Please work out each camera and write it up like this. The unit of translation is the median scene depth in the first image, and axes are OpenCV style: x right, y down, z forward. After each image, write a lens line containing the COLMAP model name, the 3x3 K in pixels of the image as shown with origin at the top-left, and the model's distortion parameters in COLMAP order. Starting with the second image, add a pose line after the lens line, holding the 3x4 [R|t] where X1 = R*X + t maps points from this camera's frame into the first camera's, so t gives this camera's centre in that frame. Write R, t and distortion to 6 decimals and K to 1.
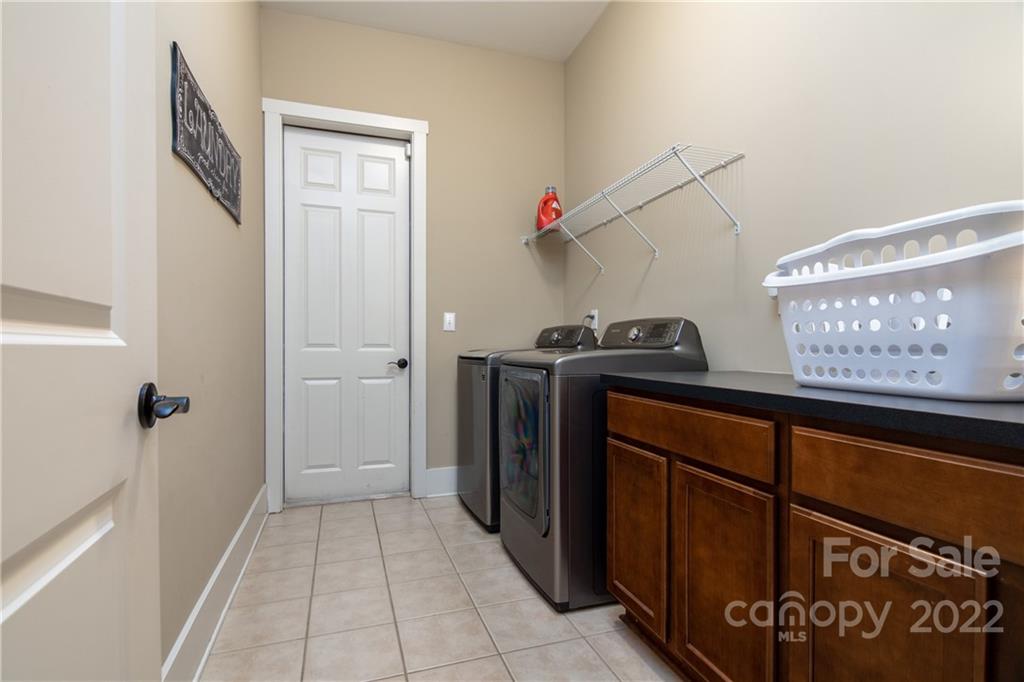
lens RADIAL K [[490.1, 0, 510.6], [0, 490.1, 346.4], [0, 0, 1]] dist [0.002083, -0.003200]
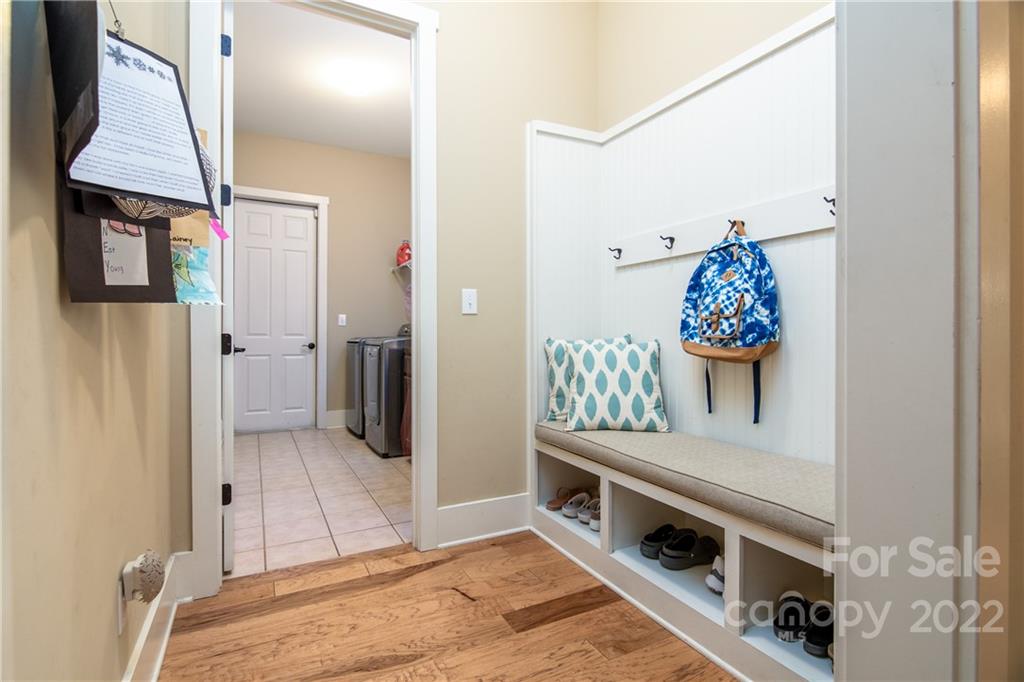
lens RADIAL K [[490.1, 0, 512.0], [0, 490.1, 335.1], [0, 0, 1]] dist [0.002083, -0.003200]
pose [[0.987777, 0.004753, 0.155803, 0.179285], [-0.003975, 0.999978, -0.005308, 0.004922], [-0.155825, 0.004624, 0.987774, -0.691994]]
